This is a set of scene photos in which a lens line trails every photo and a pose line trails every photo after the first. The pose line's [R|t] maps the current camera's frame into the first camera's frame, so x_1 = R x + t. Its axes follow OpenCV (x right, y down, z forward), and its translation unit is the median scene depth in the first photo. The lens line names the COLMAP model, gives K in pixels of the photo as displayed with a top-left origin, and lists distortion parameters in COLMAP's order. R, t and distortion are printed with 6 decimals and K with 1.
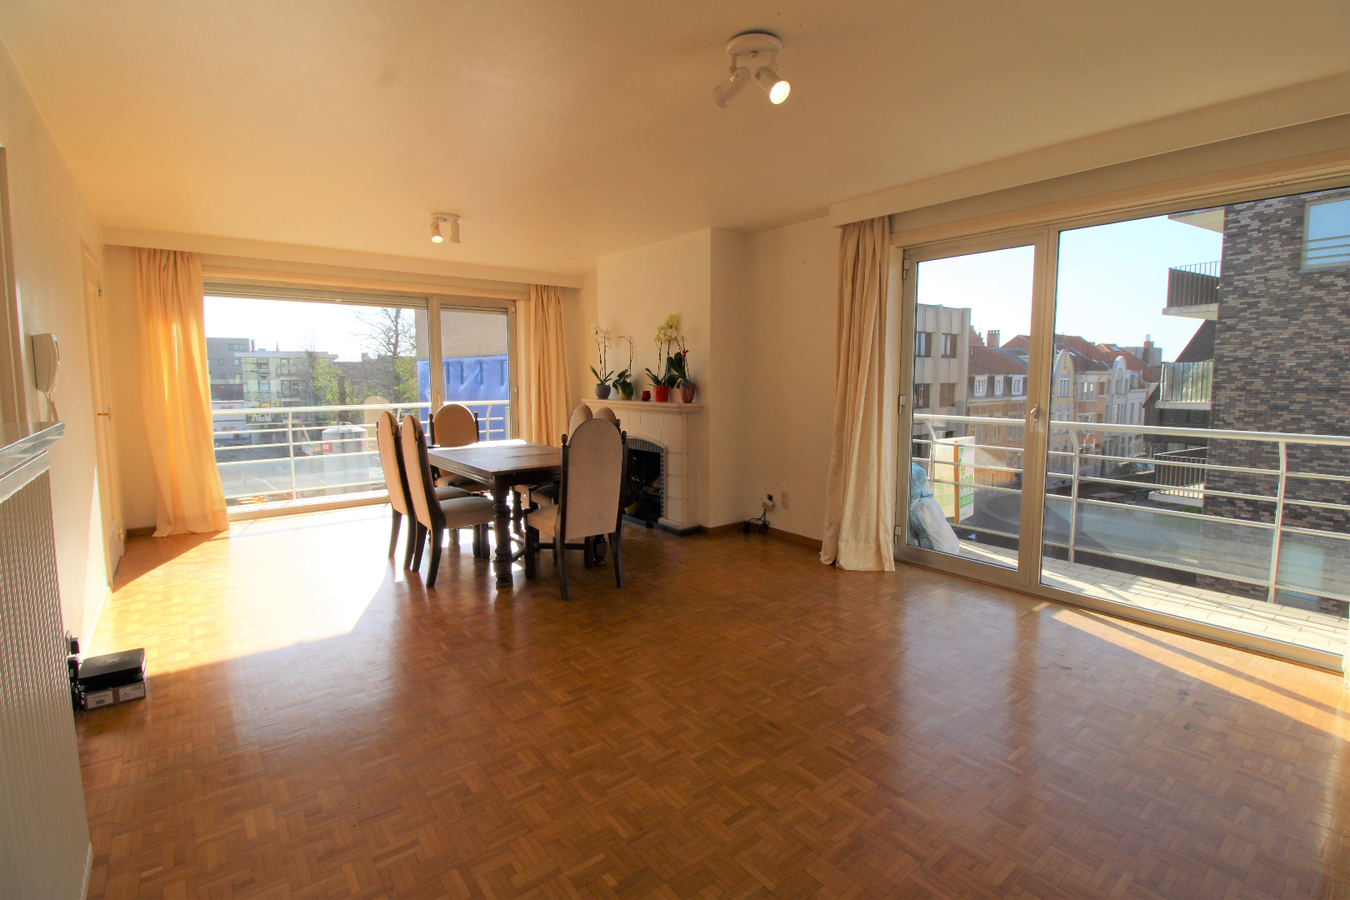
lens RADIAL K [[637.7, 0, 675.5], [0, 637.7, 444.8], [0, 0, 1]] dist [-0.007782, -0.007780]
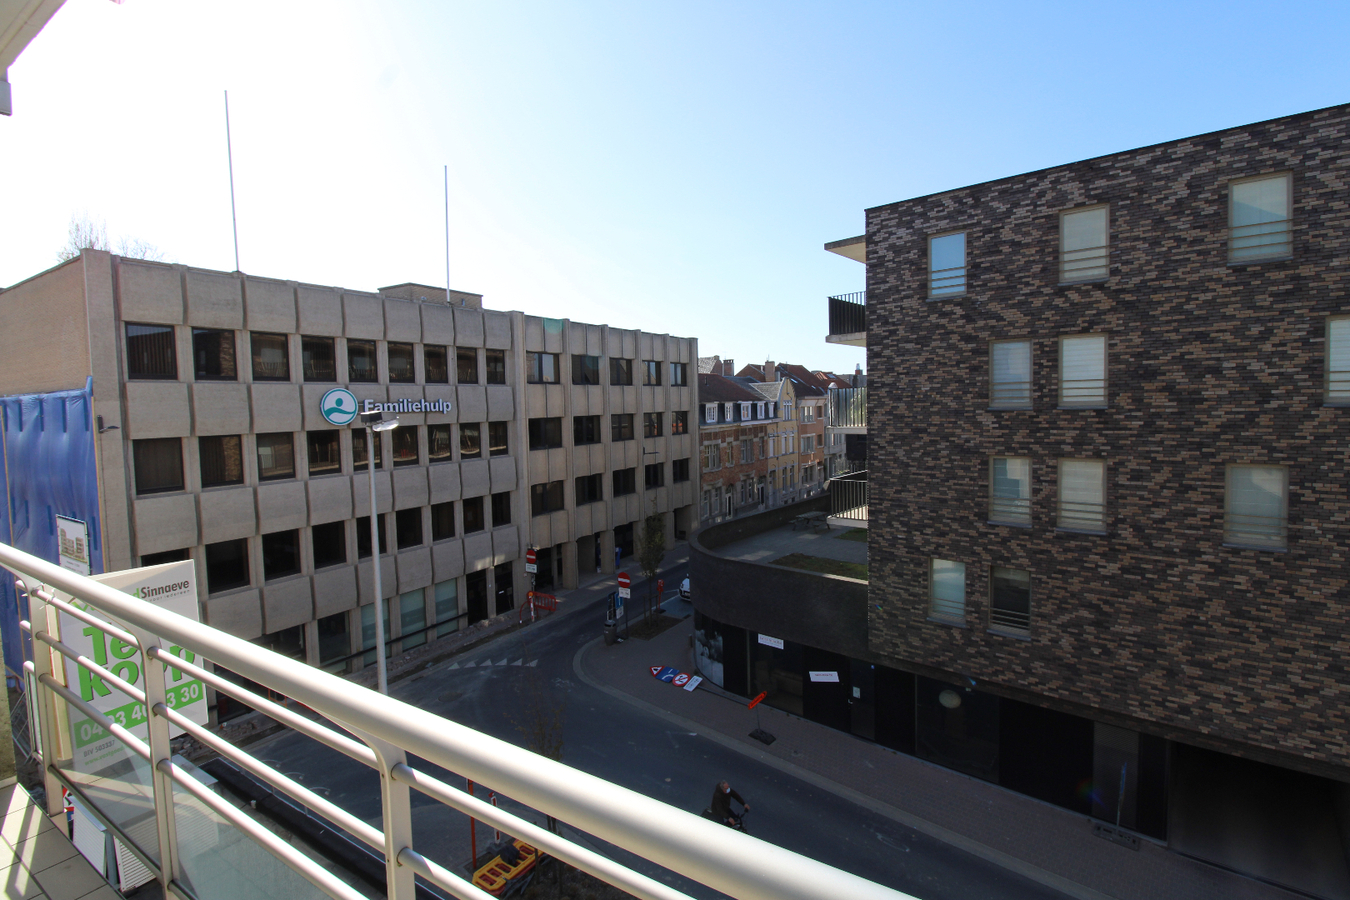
lens RADIAL K [[637.7, 0, 668.1], [0, 637.7, 448.1], [0, 0, 1]] dist [-0.007782, -0.007780]
pose [[0.945617, -0.042696, 0.322468, 0.221135], [0.055832, 0.997940, -0.031591, -0.019547], [-0.320455, 0.047877, 0.946053, 0.135766]]
